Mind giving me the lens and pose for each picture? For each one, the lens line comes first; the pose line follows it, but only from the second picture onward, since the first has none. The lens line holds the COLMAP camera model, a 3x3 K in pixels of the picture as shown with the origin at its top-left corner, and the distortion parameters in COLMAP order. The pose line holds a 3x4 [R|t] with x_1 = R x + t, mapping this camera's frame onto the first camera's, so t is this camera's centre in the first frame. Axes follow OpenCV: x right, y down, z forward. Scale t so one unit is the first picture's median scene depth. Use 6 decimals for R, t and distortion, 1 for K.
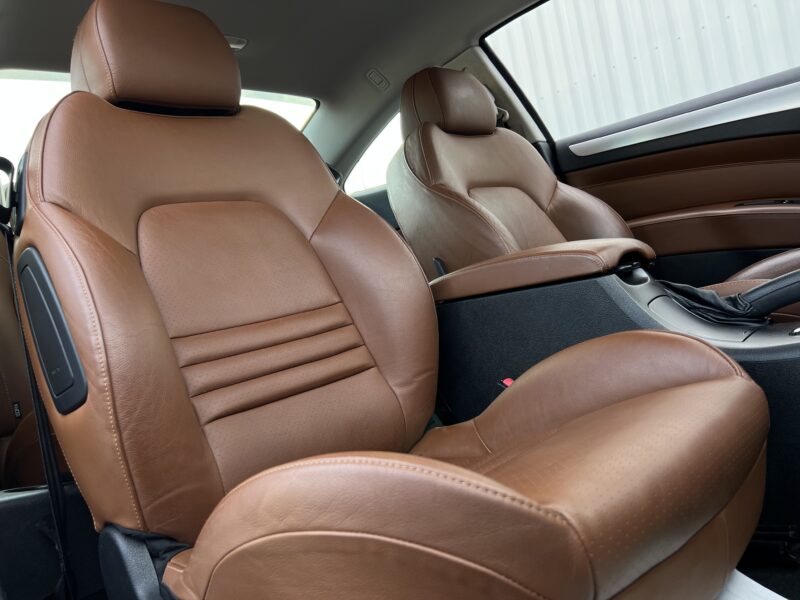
lens RADIAL K [[604.2, 0, 400.0], [0, 604.2, 306.4], [0, 0, 1]] dist [0.039664, 0.001923]
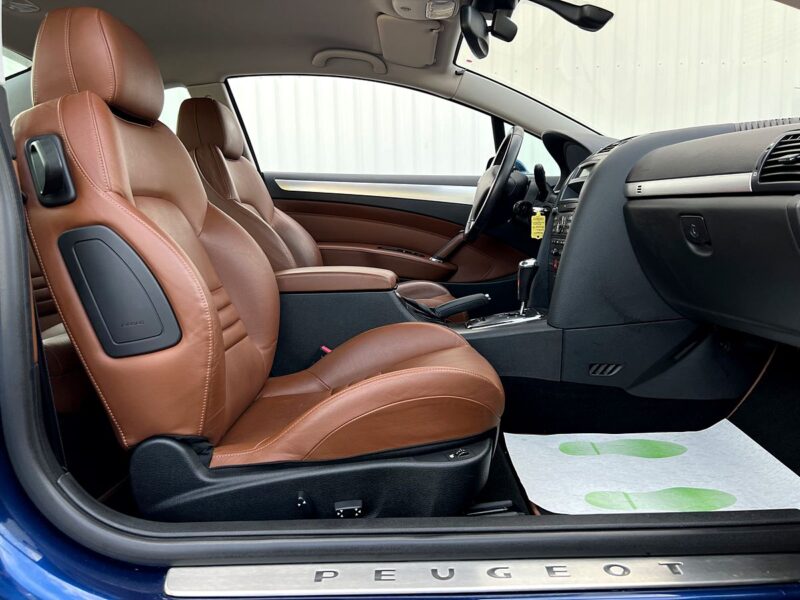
lens RADIAL K [[604.2, 0, 400.7], [0, 604.2, 296.3], [0, 0, 1]] dist [0.039664, 0.001923]
pose [[0.695303, 0.095616, 0.712328, -0.825702], [-0.097415, 0.994503, -0.038406, 0.028693], [-0.712085, -0.042688, 0.700795, -0.261527]]
